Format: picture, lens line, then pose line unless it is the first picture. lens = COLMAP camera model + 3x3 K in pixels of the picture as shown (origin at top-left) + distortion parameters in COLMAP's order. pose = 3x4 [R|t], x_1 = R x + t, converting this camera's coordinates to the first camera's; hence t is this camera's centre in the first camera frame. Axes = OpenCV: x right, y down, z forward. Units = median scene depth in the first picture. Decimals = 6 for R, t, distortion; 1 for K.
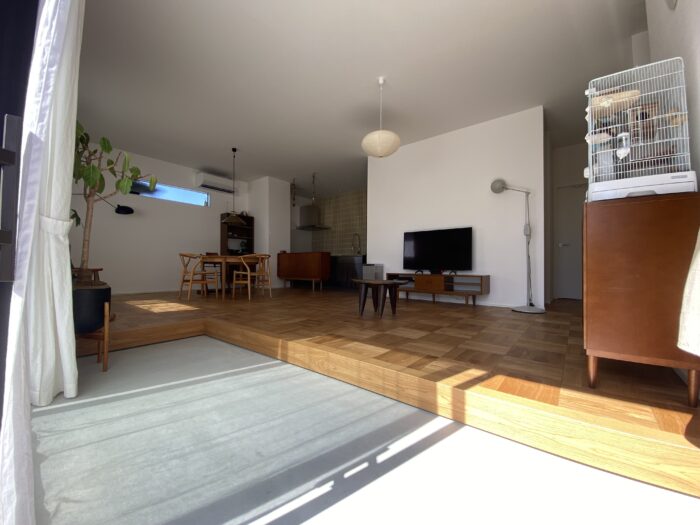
lens RADIAL K [[279.5, 0, 350.0], [0, 279.5, 262.5], [0, 0, 1]] dist [0.022310, -0.021081]
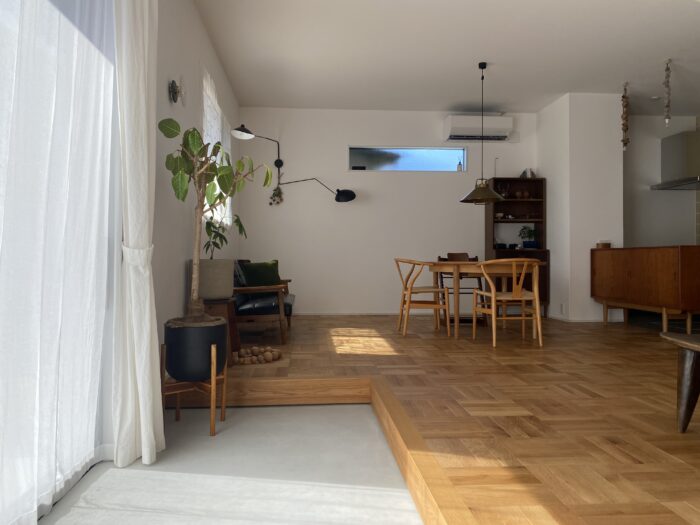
lens RADIAL K [[525.4, 0, 348.7], [0, 525.4, 252.5], [0, 0, 1]] dist [0.069917, -0.074432]
pose [[0.686795, -0.016085, -0.726673, 0.170684], [0.014260, 0.999861, -0.008655, -0.035918], [0.726711, -0.004418, 0.686929, 0.111560]]
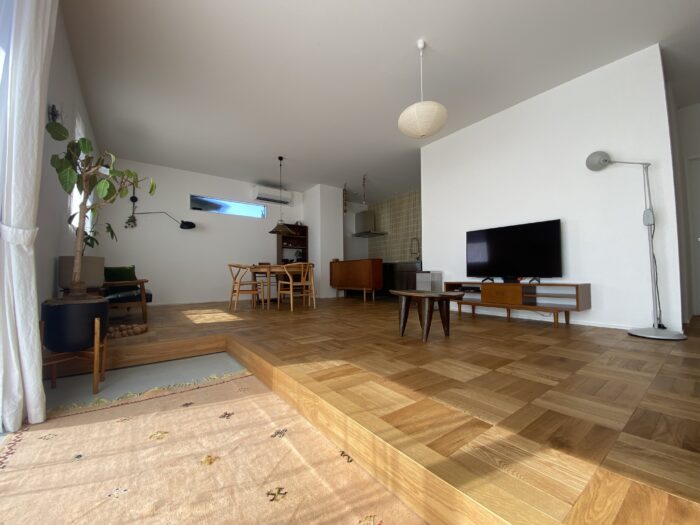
lens RADIAL K [[279.5, 0, 350.0], [0, 279.5, 262.5], [0, 0, 1]] dist [0.022310, -0.021081]
pose [[0.969009, -0.025551, -0.245700, 0.064824], [0.018283, 0.999326, -0.031820, 0.001857], [0.246347, 0.026342, 0.968824, 0.122553]]
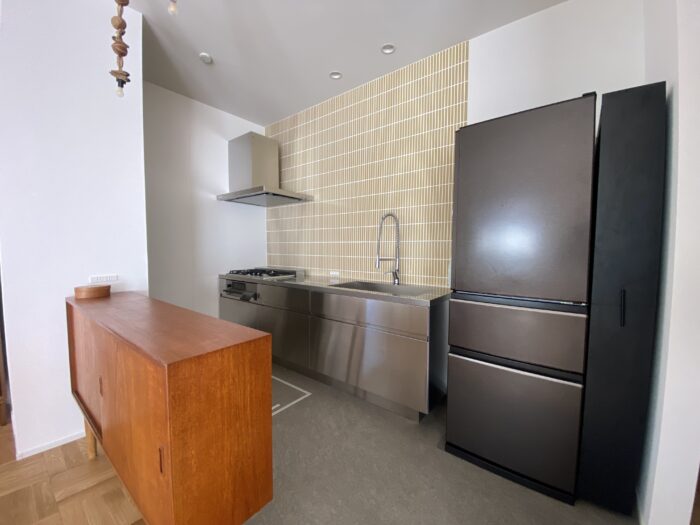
lens RADIAL K [[279.5, 0, 350.0], [0, 279.5, 262.5], [0, 0, 1]] dist [0.022310, -0.021081]
pose [[0.999982, -0.002439, 0.005565, -0.034536], [0.002066, 0.997813, 0.066068, -0.113382], [-0.005714, -0.066055, 0.997800, 1.126571]]
